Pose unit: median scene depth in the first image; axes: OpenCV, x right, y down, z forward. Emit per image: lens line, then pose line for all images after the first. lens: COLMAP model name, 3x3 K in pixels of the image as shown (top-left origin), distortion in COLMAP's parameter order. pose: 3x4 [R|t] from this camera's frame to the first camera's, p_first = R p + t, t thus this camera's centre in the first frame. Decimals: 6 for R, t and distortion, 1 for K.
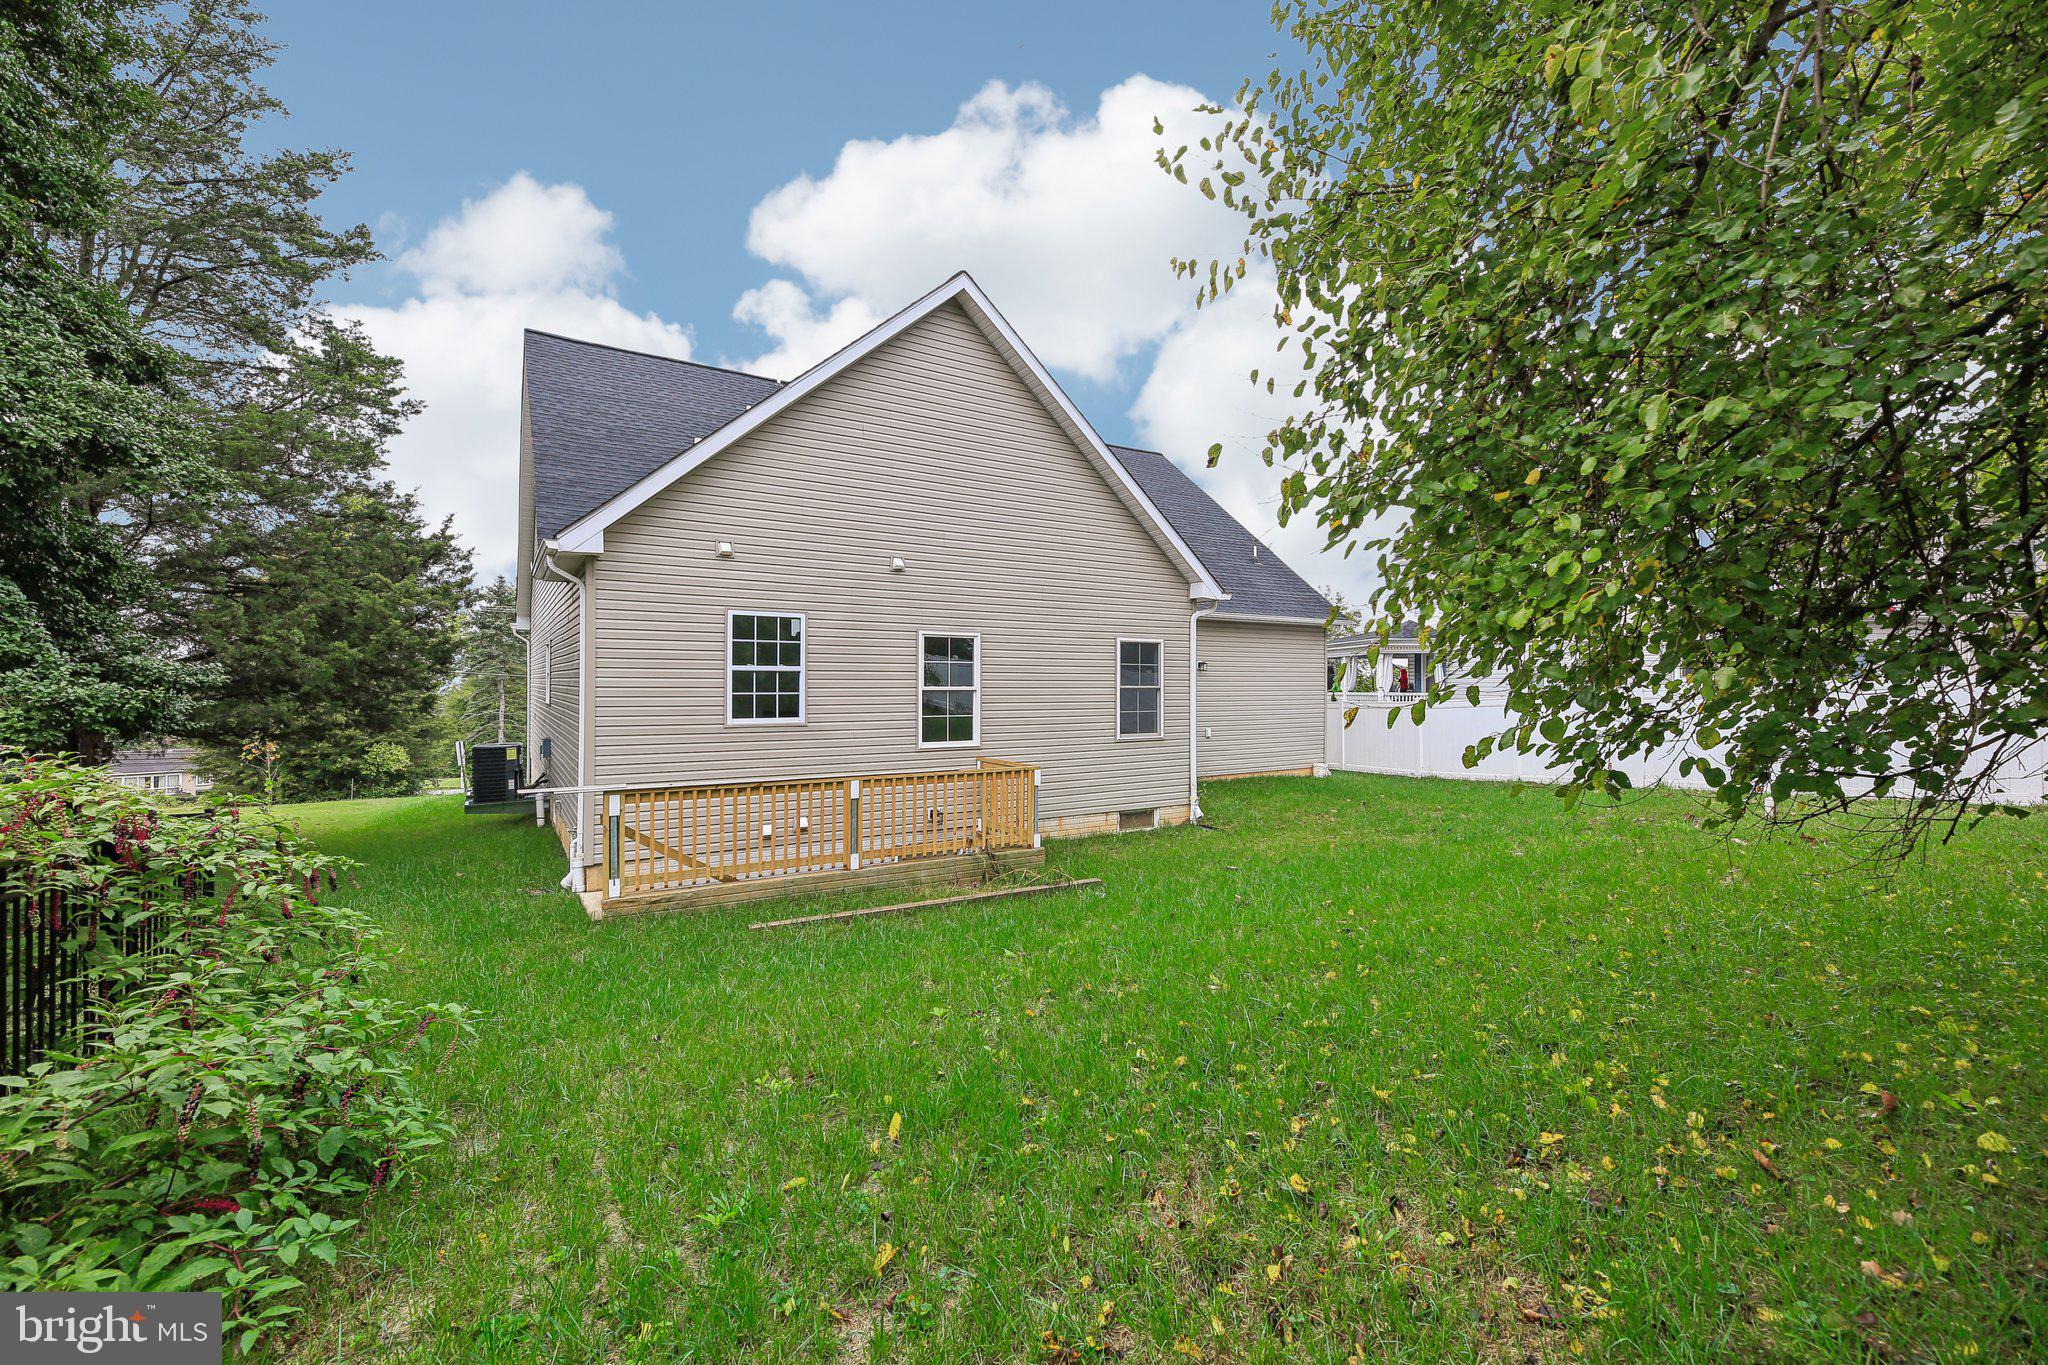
lens RADIAL K [[838.5, 0, 1025.9], [0, 838.5, 685.1], [0, 0, 1]] dist [-0.001273, 0.001489]
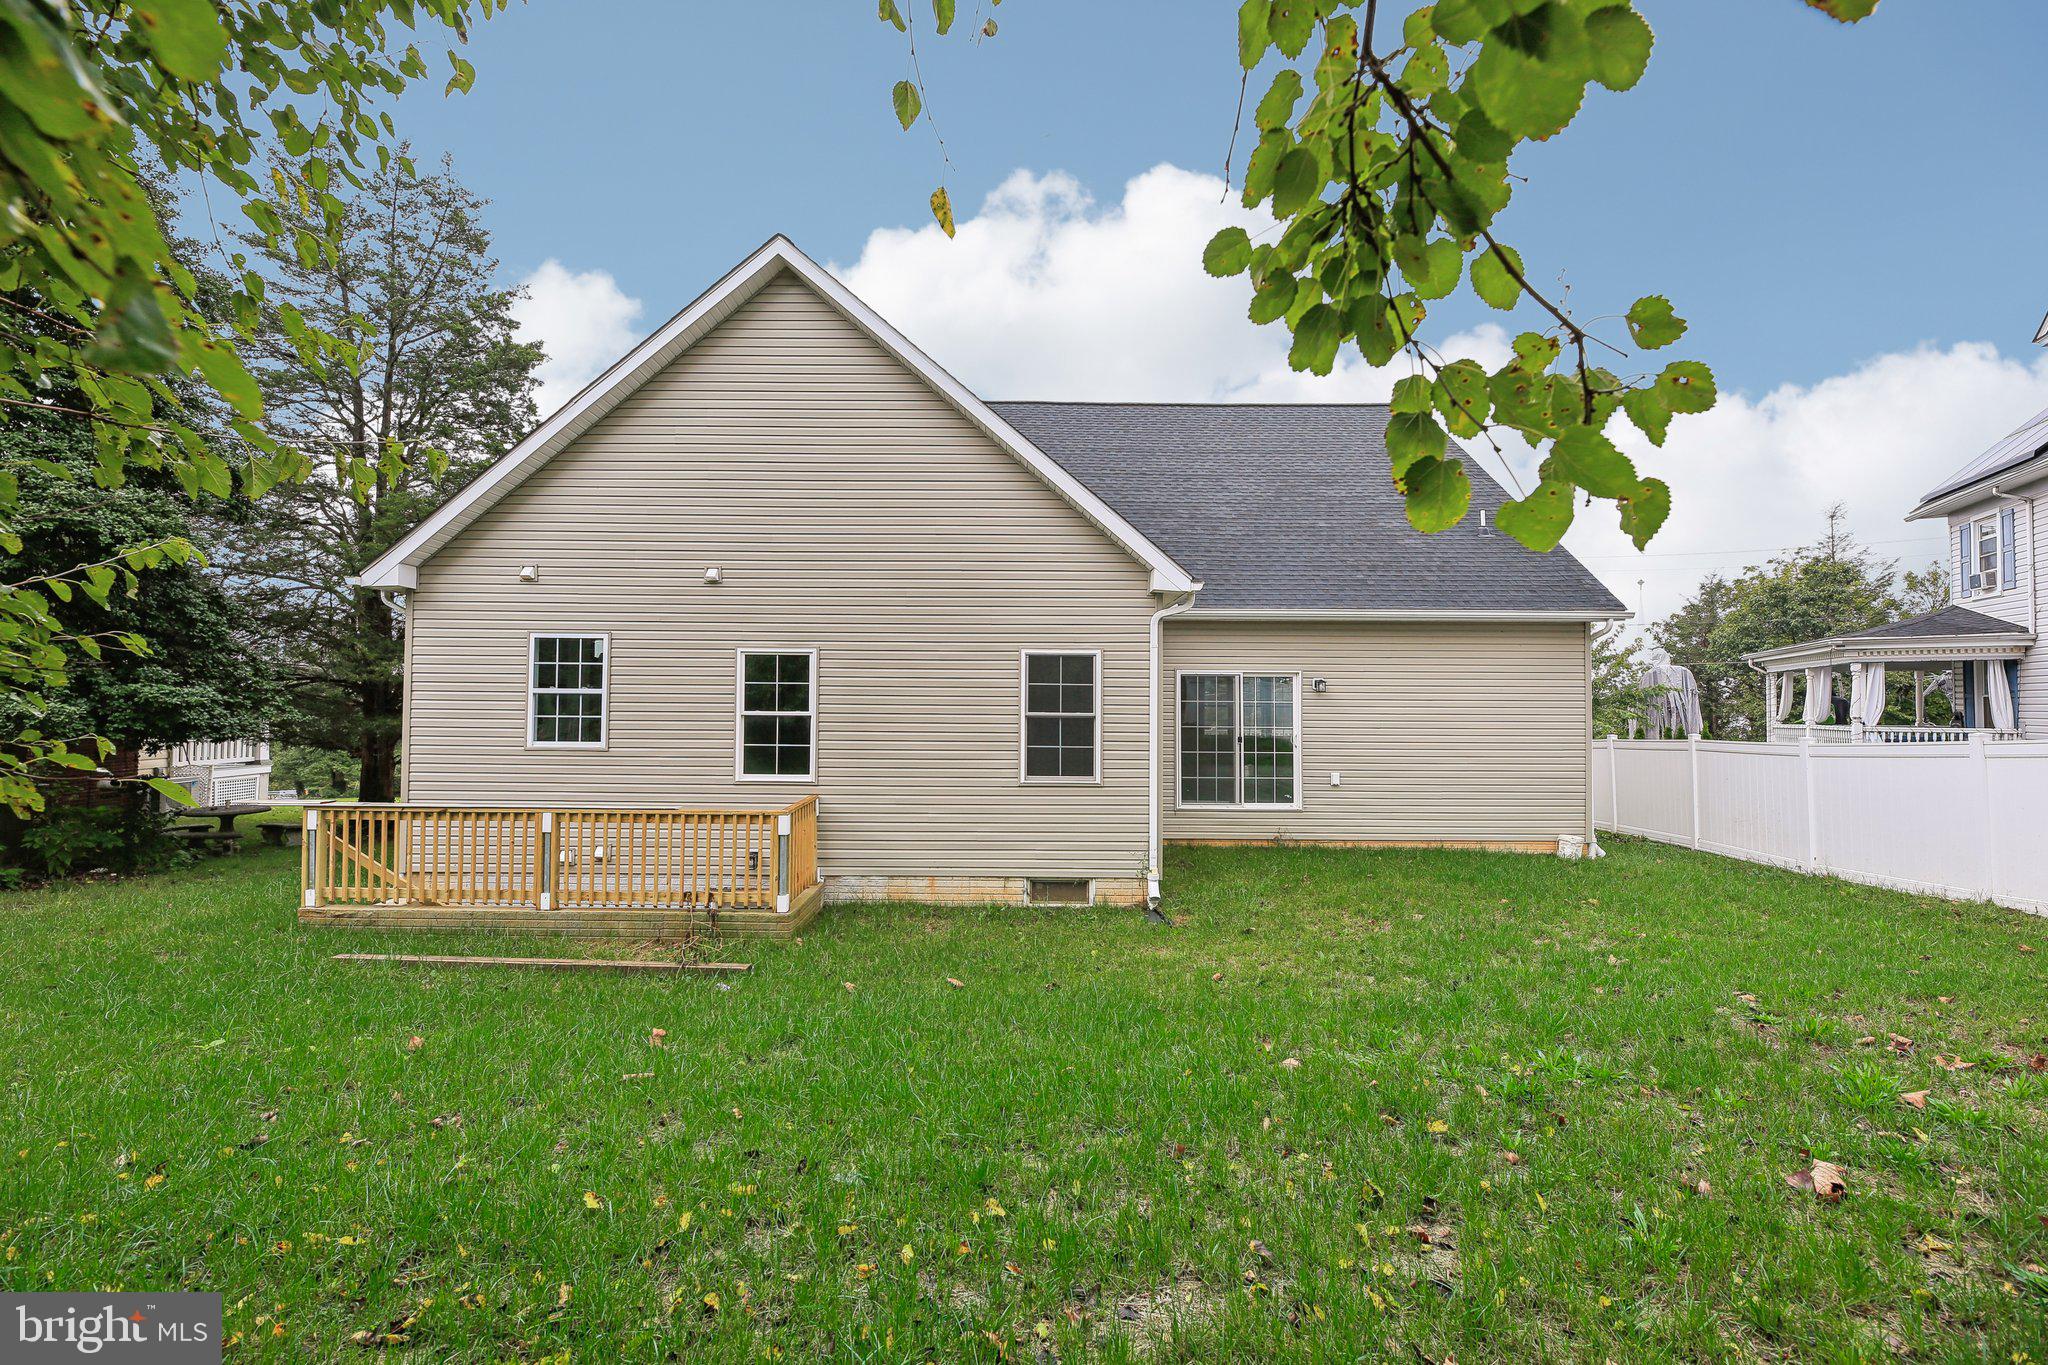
lens RADIAL K [[838.5, 0, 1024.6], [0, 838.5, 682.9], [0, 0, 1]] dist [-0.001273, 0.001489]
pose [[0.845243, -0.007121, -0.534334, 0.560862], [-0.007396, 0.999660, -0.025021, -0.007356], [0.534331, 0.025101, 0.844903, 0.382284]]
